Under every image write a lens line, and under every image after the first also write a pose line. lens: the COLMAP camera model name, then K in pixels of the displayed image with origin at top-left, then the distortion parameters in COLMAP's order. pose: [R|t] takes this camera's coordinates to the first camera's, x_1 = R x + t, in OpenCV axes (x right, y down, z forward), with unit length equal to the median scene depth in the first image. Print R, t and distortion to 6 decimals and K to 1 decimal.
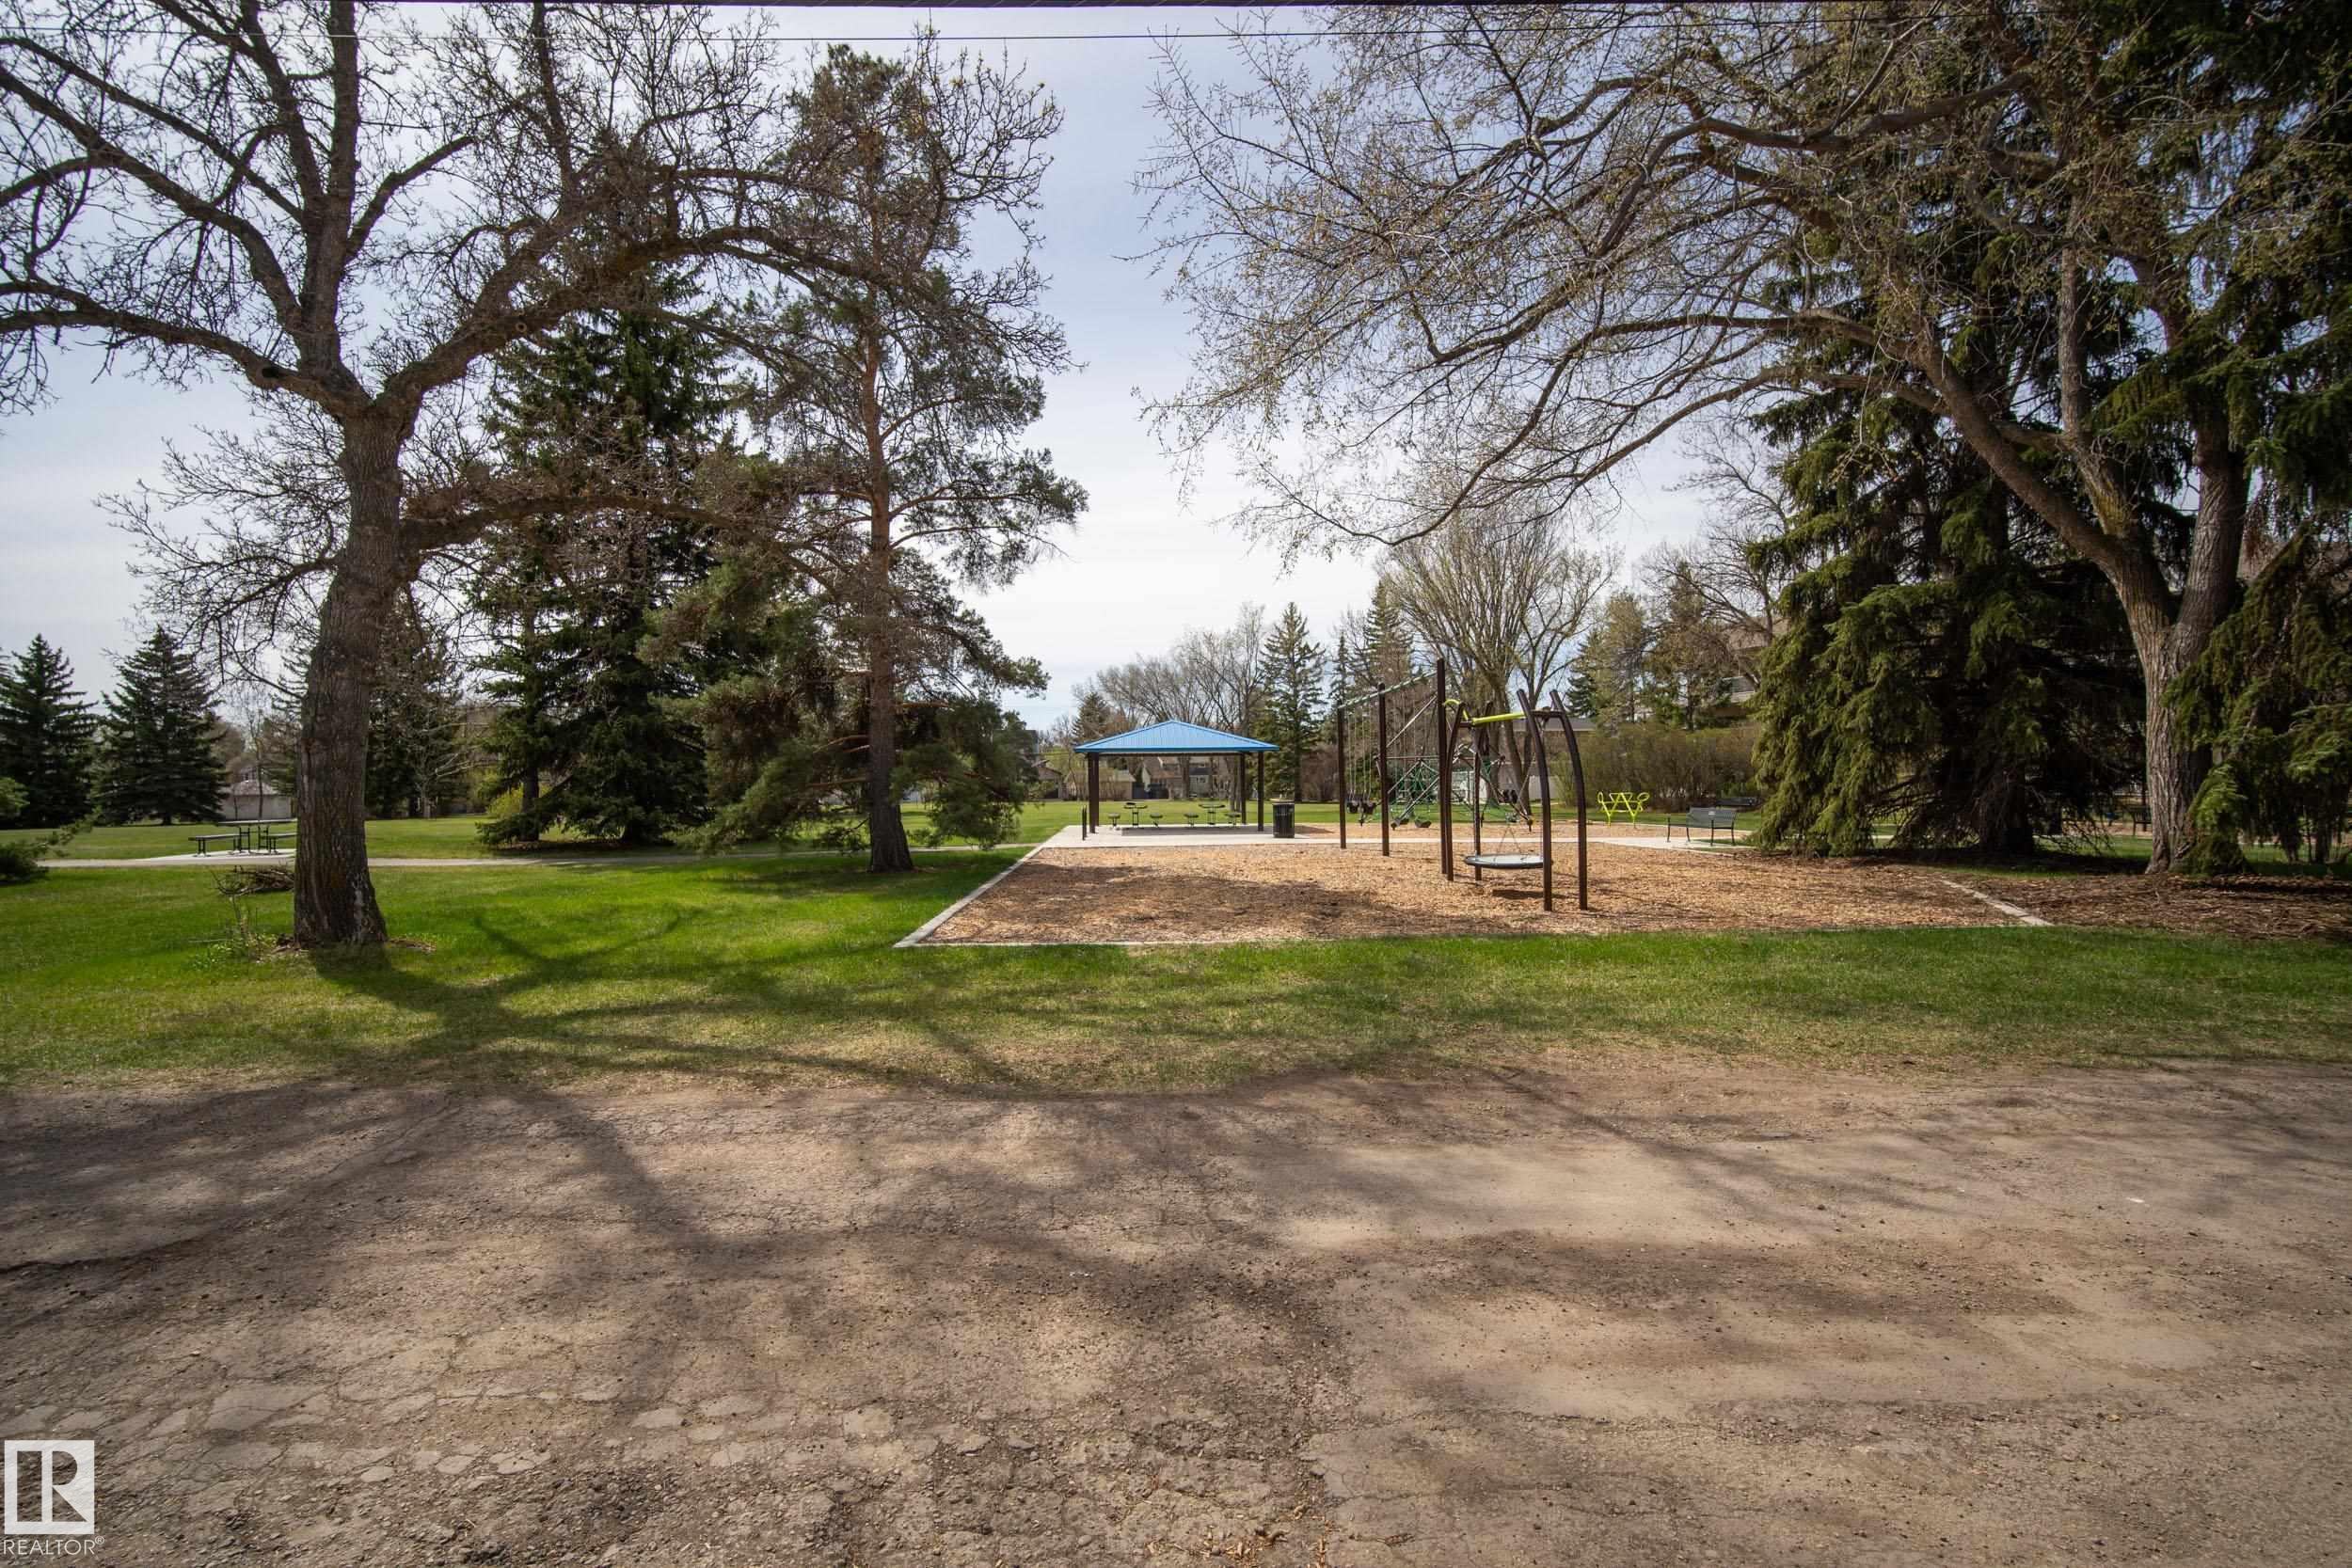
lens RADIAL K [[1019.8, 0, 1179.4], [0, 1019.8, 773.4], [0, 0, 1]] dist [-0.017353, 0.005301]
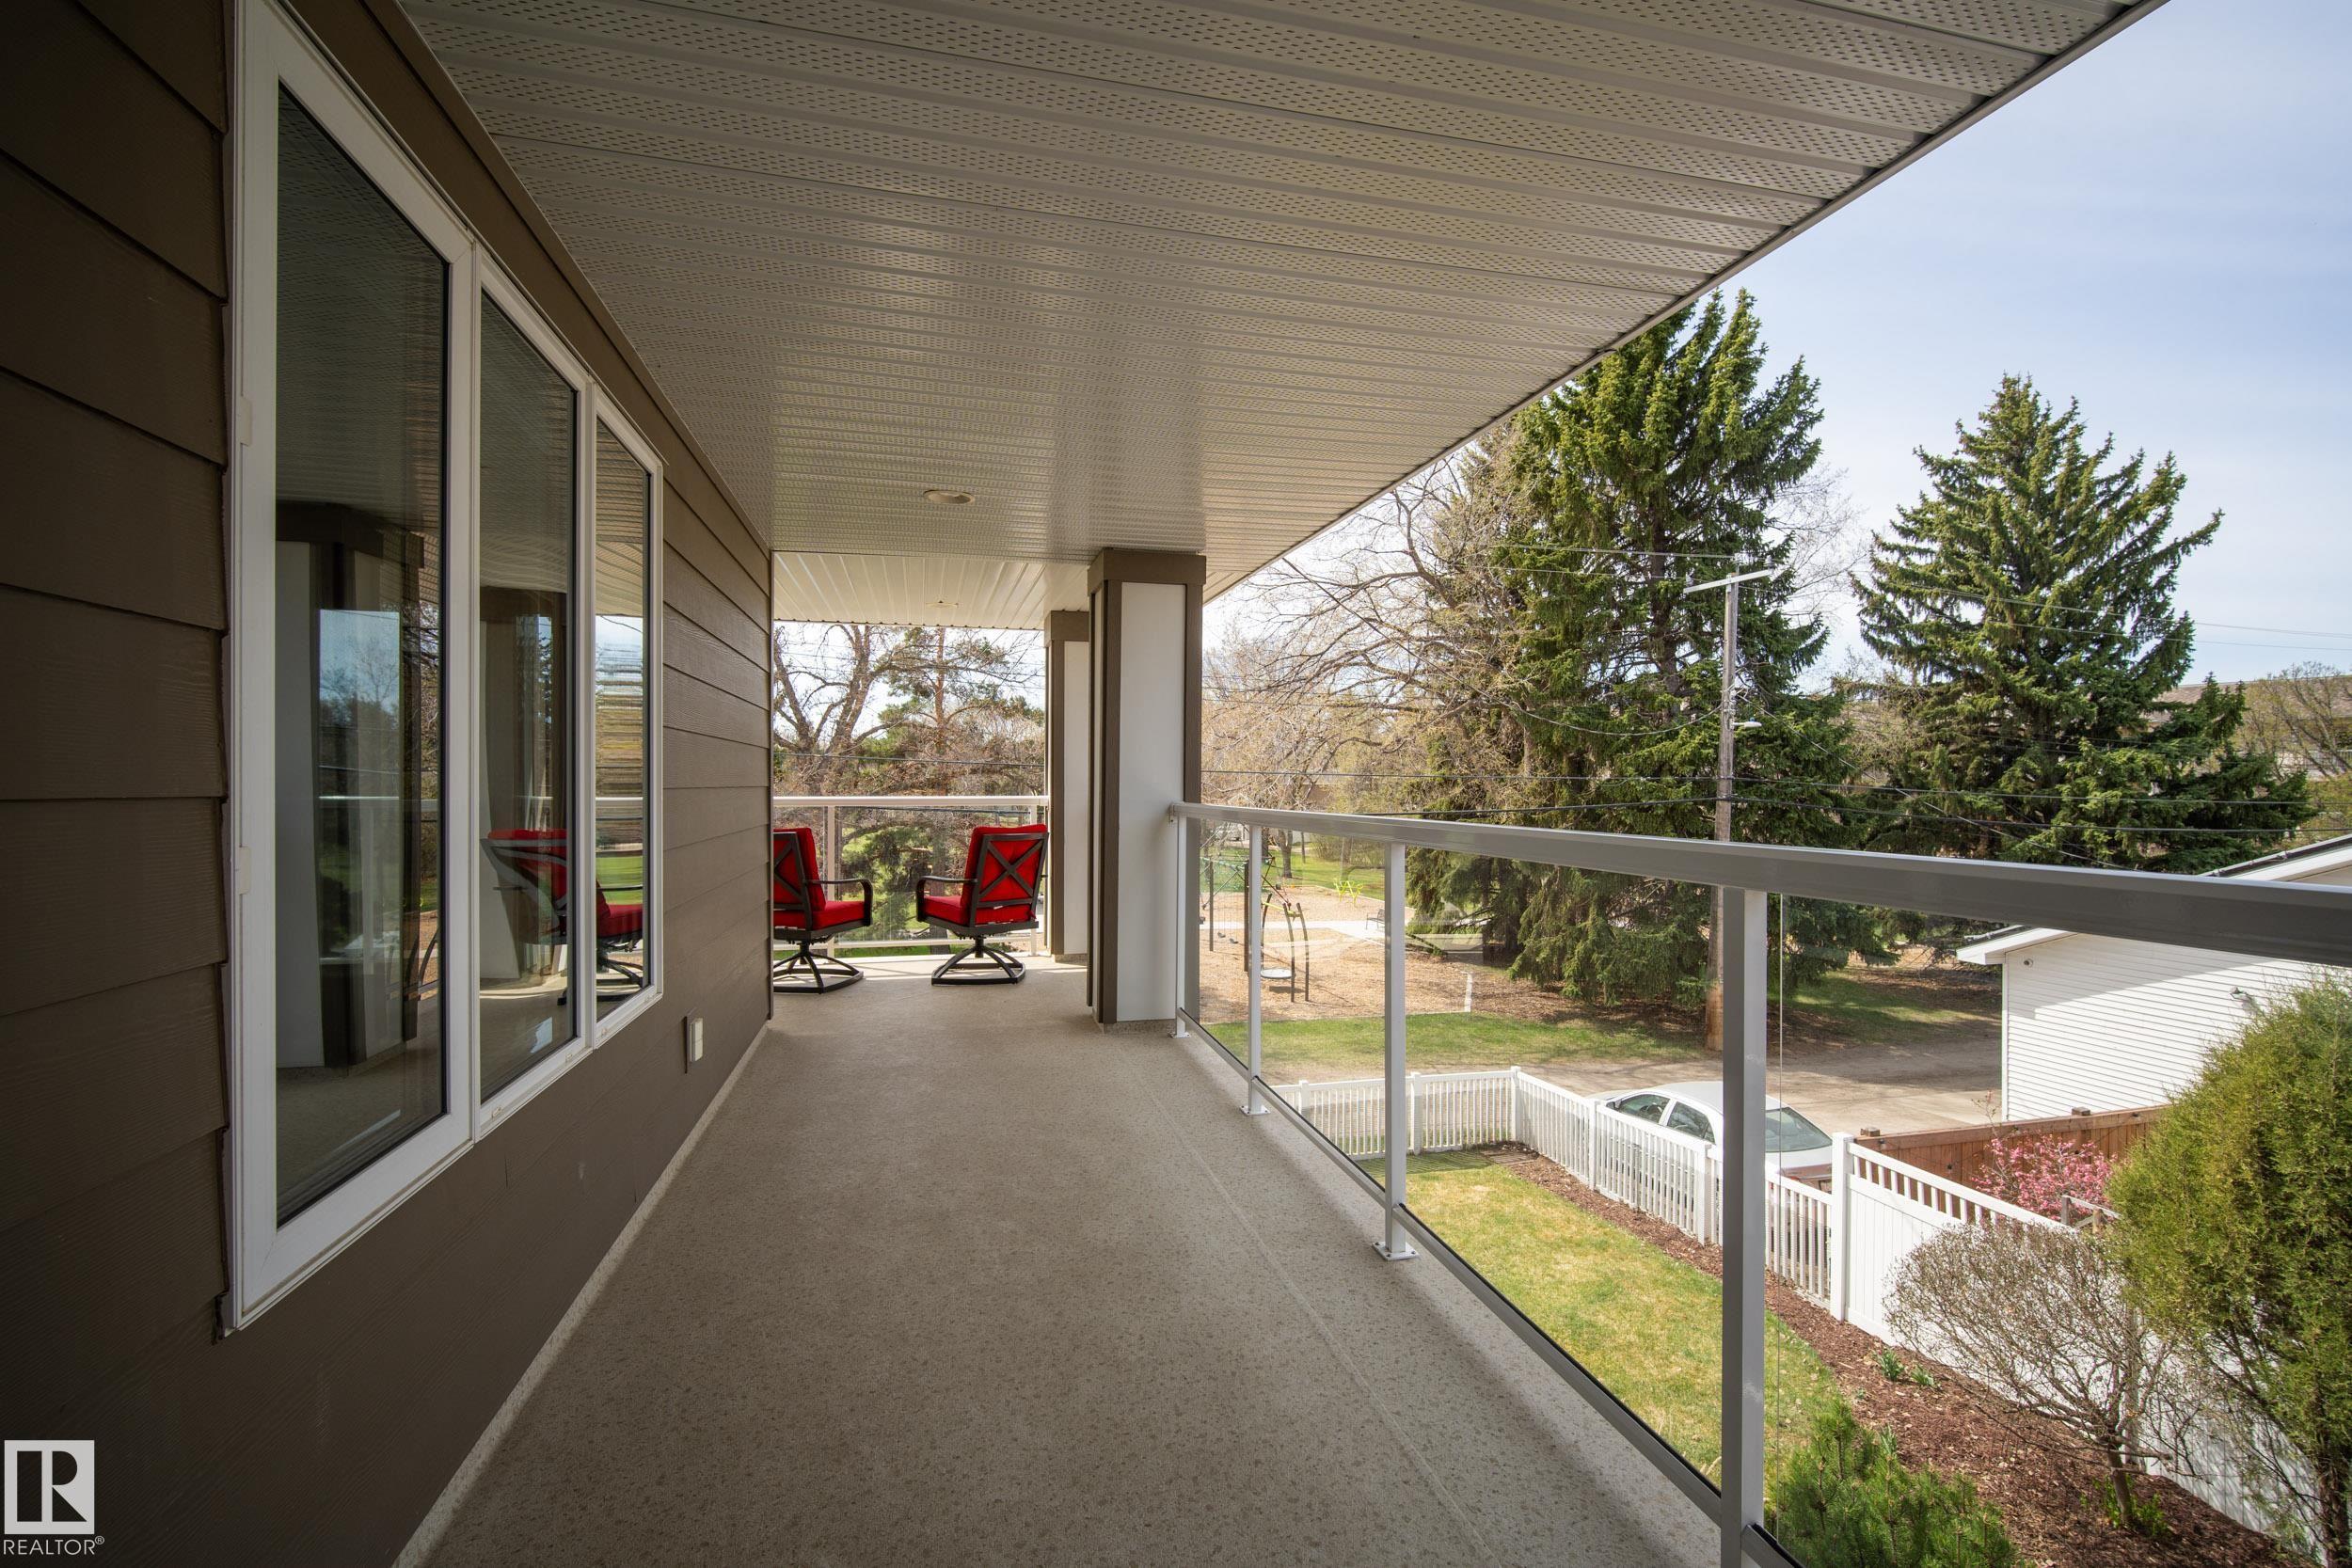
lens RADIAL K [[1019.8, 0, 1171.4], [0, 1019.8, 793.5], [0, 0, 1]] dist [-0.017353, 0.005301]
pose [[0.977066, 0.025503, 0.211406, -0.236012], [-0.030014, 0.999385, 0.018159, -0.214787], [-0.210813, -0.024087, 0.977230, -0.692895]]
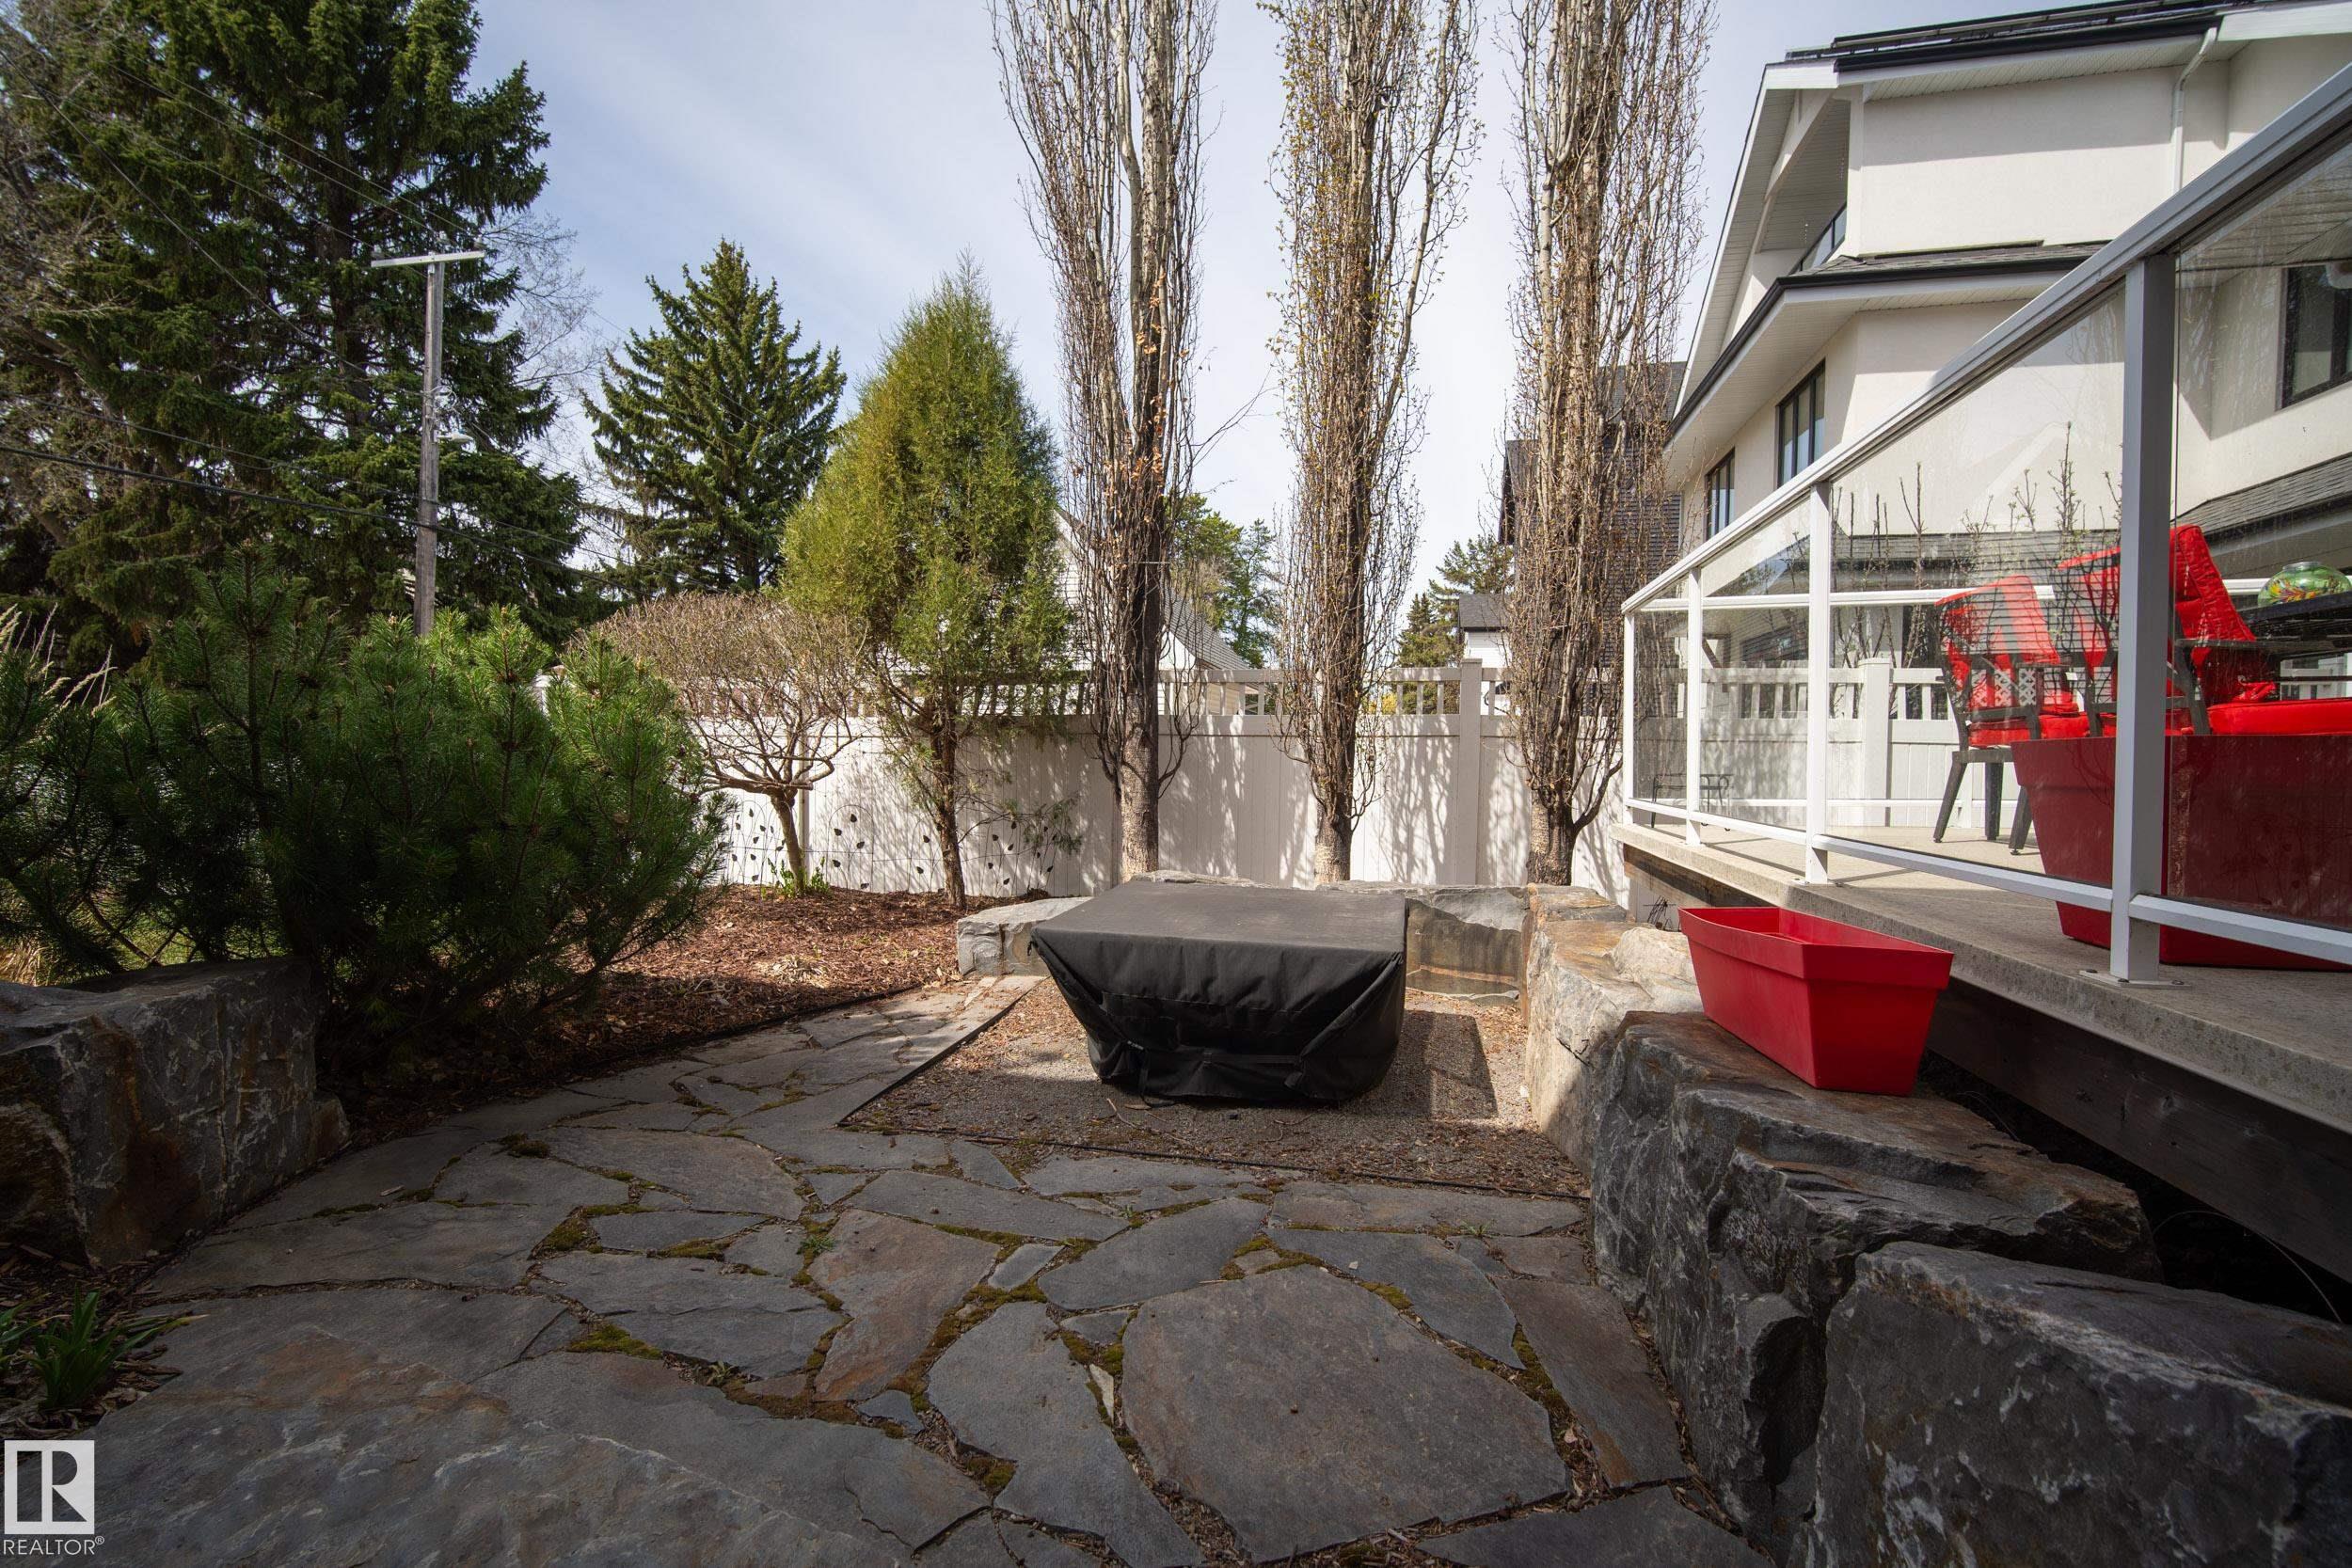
lens RADIAL K [[1019.8, 0, 1178.9], [0, 1019.8, 788.1], [0, 0, 1]] dist [-0.017353, 0.005301]
pose [[0.250527, -0.006321, 0.968089, -0.130520], [-0.040673, 0.999027, 0.017049, -0.018041], [-0.967255, -0.043646, 0.250027, -0.635187]]
